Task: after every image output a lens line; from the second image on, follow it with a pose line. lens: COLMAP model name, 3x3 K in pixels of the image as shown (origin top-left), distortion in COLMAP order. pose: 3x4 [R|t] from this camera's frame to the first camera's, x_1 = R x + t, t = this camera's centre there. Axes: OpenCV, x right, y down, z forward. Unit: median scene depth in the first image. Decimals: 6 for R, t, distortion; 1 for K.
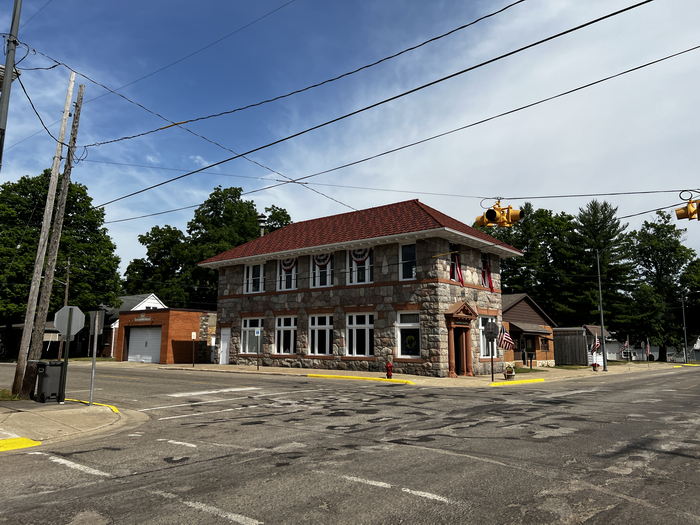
lens RADIAL K [[552.8, 0, 360.1], [0, 552.8, 251.0], [0, 0, 1]] dist [0.061560, -0.008974]
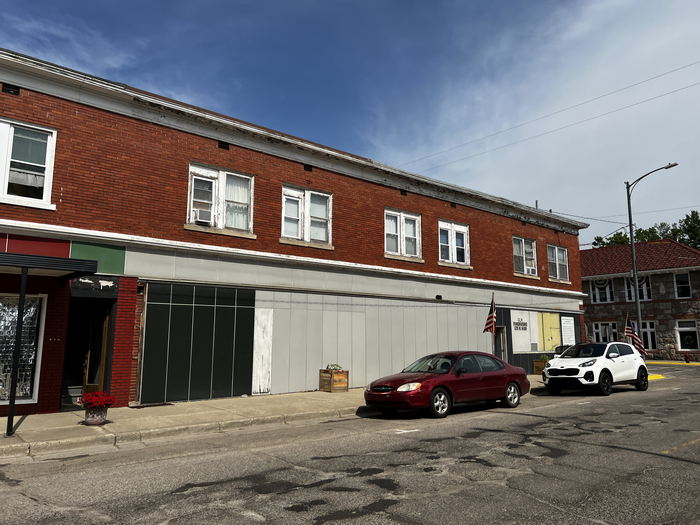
lens RADIAL K [[540.9, 0, 350.0], [0, 540.9, 262.5], [0, 0, 1]] dist [0.106031, -0.132768]
pose [[0.983525, -0.045229, -0.175023, -0.502524], [0.049715, 0.998536, 0.021327, -0.112714], [0.173802, -0.029677, 0.984333, -0.571111]]
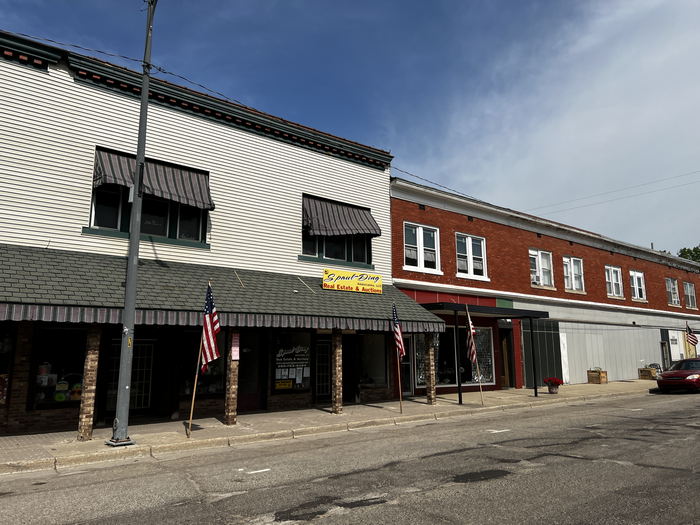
lens RADIAL K [[552.8, 0, 360.1], [0, 552.8, 251.0], [0, 0, 1]] dist [0.061560, -0.008974]
pose [[0.984301, -0.061321, -0.165503, -0.847923], [0.058672, 0.998060, -0.020851, -0.193456], [0.166460, 0.010813, 0.985989, -1.013263]]
